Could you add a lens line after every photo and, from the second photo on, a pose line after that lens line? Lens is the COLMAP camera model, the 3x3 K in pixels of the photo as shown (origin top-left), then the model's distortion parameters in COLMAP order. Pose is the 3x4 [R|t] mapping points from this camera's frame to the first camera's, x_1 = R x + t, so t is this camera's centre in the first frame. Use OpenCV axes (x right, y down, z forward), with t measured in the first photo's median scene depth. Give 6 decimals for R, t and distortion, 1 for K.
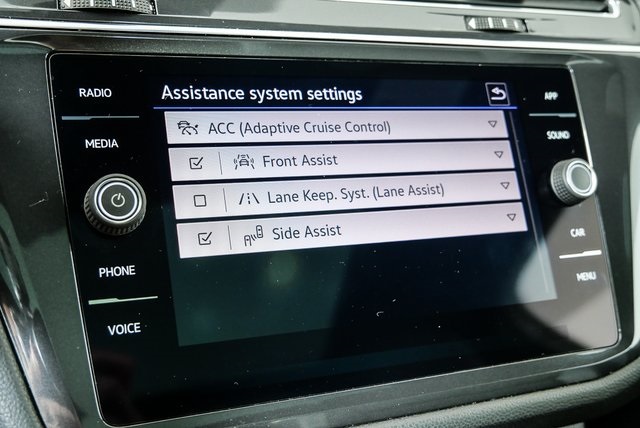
lens RADIAL K [[777.3, 0, 333.2], [0, 777.3, 205.9], [0, 0, 1]] dist [-0.000889, 0.000000]
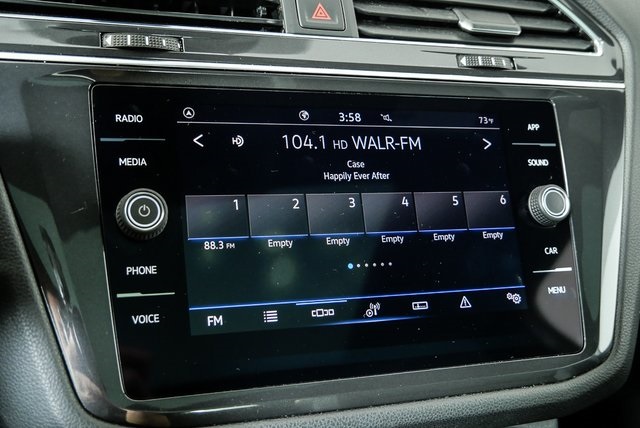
lens RADIAL K [[777.3, 0, 332.2], [0, 777.3, 208.9], [0, 0, 1]] dist [-0.000889, 0.000000]
pose [[0.998234, 0.037283, -0.046255, 0.057206], [-0.036976, 0.999288, 0.007460, -0.026053], [0.046500, -0.005737, 0.998902, -0.153751]]
